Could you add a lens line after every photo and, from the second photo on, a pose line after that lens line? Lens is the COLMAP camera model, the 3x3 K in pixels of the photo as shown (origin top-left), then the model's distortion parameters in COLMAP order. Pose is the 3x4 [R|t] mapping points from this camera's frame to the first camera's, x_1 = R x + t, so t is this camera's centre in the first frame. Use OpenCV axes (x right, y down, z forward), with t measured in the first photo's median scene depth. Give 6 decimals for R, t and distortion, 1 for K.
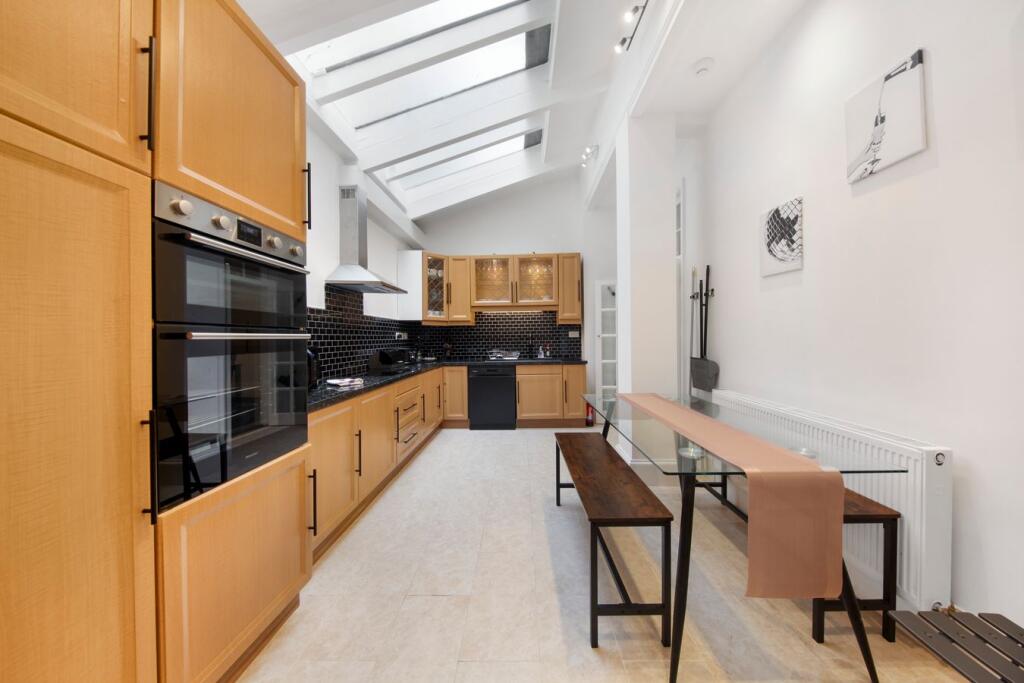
lens RADIAL K [[322.2, 0, 522.7], [0, 322.2, 339.7], [0, 0, 1]] dist [0.002610, -0.000251]
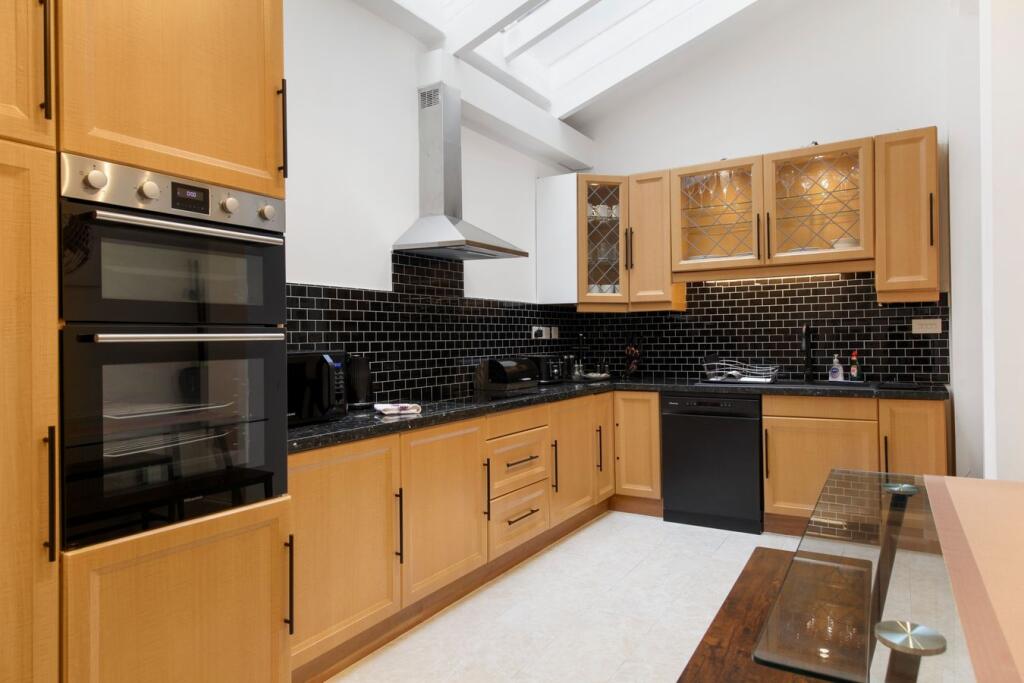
lens RADIAL K [[641.8, 0, 517.4], [0, 641.8, 340.6], [0, 0, 1]] dist [0.020842, 0.011295]
pose [[0.862621, 0.001117, -0.505850, 0.279887], [0.000834, 0.999993, 0.003630, -0.004319], [0.505850, -0.003553, 0.862614, 0.052865]]
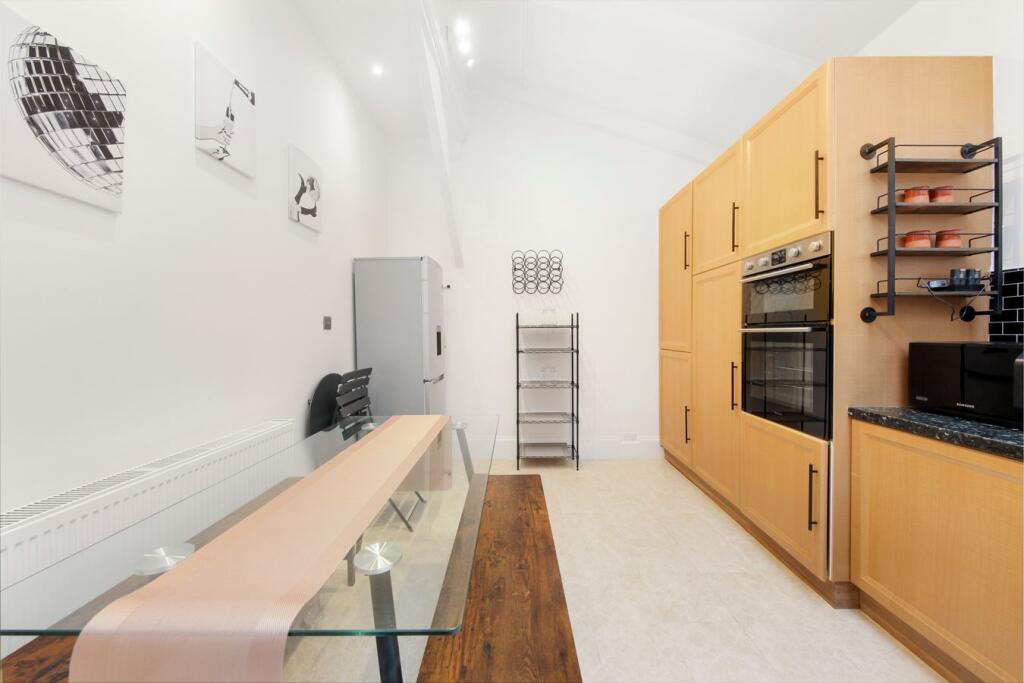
lens RADIAL K [[369.4, 0, 516.6], [0, 369.4, 337.8], [0, 0, 1]] dist [0.000638, 0.000018]
pose [[-0.999907, 0.013203, 0.003323, 0.156812], [0.013263, 0.999737, 0.018696, -0.010457], [-0.003076, 0.018738, -0.999820, 1.348880]]
